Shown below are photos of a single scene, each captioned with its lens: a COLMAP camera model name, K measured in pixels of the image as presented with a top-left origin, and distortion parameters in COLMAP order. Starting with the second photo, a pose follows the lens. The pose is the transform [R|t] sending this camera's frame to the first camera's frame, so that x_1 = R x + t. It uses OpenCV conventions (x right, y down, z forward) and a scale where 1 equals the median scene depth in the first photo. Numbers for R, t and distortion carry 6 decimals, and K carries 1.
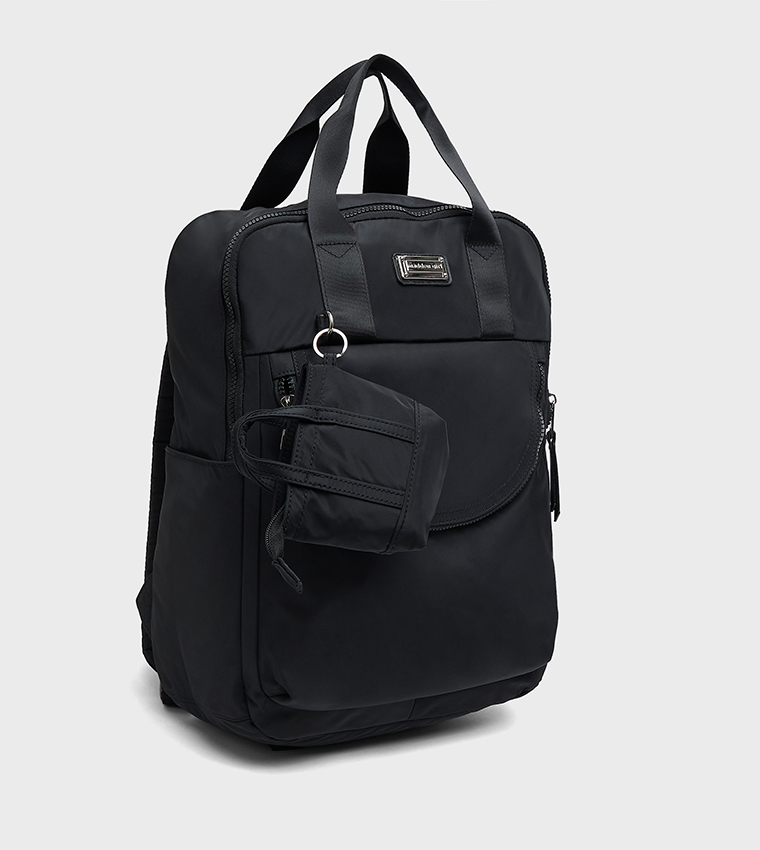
lens RADIAL K [[1851.0, 0, 380.0], [0, 1851.0, 425.0], [0, 0, 1]] dist [-0.025031, -0.006447]
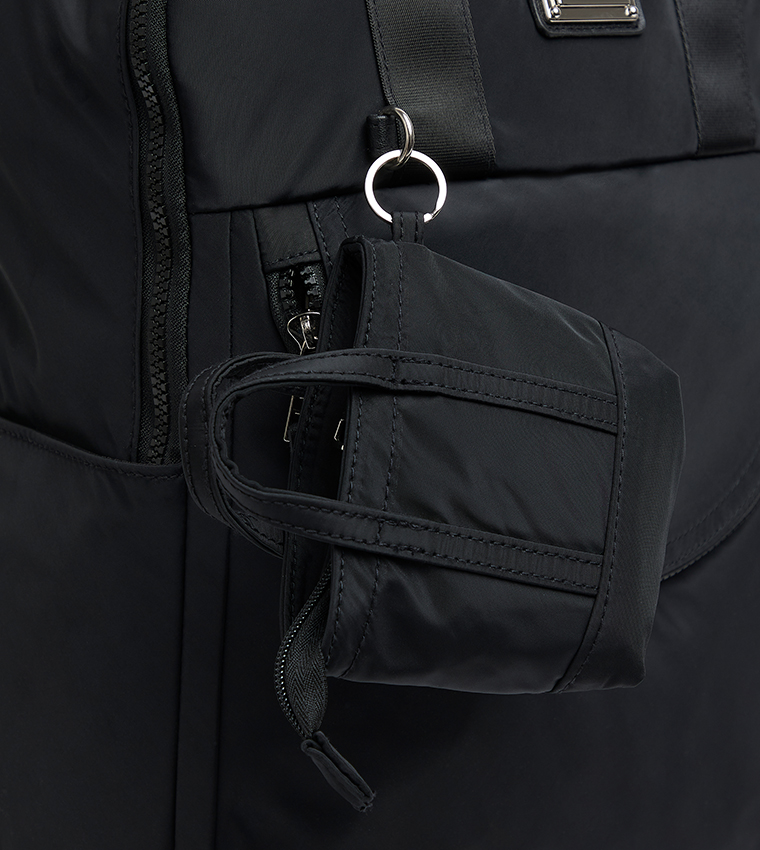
lens RADIAL K [[2707.9, 0, 380.0], [0, 2707.9, 425.0], [0, 0, 1]] dist [-0.025727, -2.265774]
pose [[0.989588, -0.008637, 0.143670, -0.122849], [-0.009482, 0.992117, 0.124958, -0.068371], [-0.143617, -0.125019, 0.981705, 0.408779]]
